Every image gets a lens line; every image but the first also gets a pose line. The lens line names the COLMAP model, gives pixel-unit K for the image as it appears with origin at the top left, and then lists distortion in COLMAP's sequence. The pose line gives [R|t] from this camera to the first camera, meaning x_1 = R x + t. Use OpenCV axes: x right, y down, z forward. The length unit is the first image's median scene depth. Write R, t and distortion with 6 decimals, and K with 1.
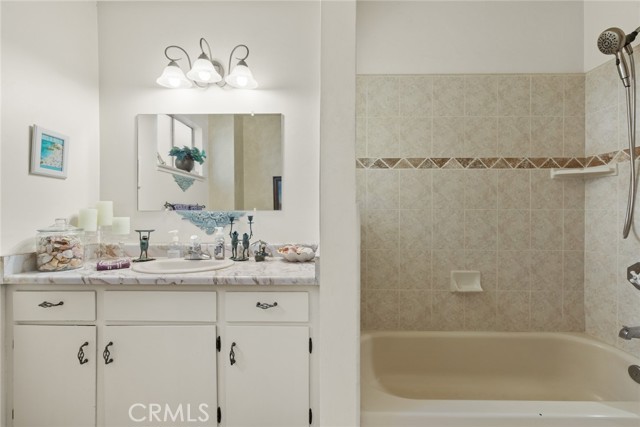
lens RADIAL K [[290.3, 0, 318.4], [0, 290.3, 211.2], [0, 0, 1]] dist [0.002832, -0.001308]
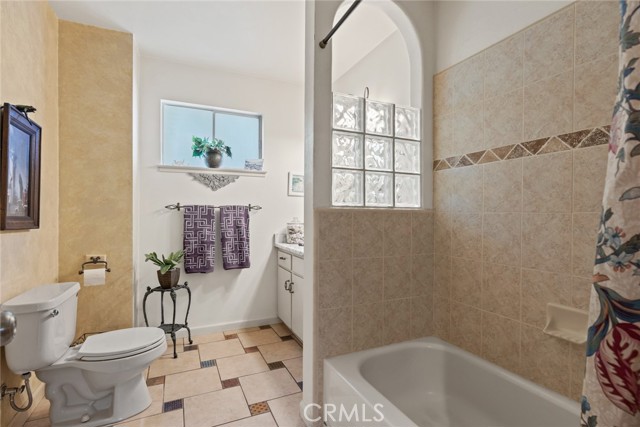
lens RADIAL K [[314.1, 0, 319.0], [0, 314.1, 213.2], [0, 0, 1]] dist [0.000064, -0.000183]
pose [[0.432220, 0.000540, -0.901768, 0.886409], [-0.001214, 0.999999, 0.000016, -0.004104], [0.901767, 0.001088, 0.432221, 0.191011]]
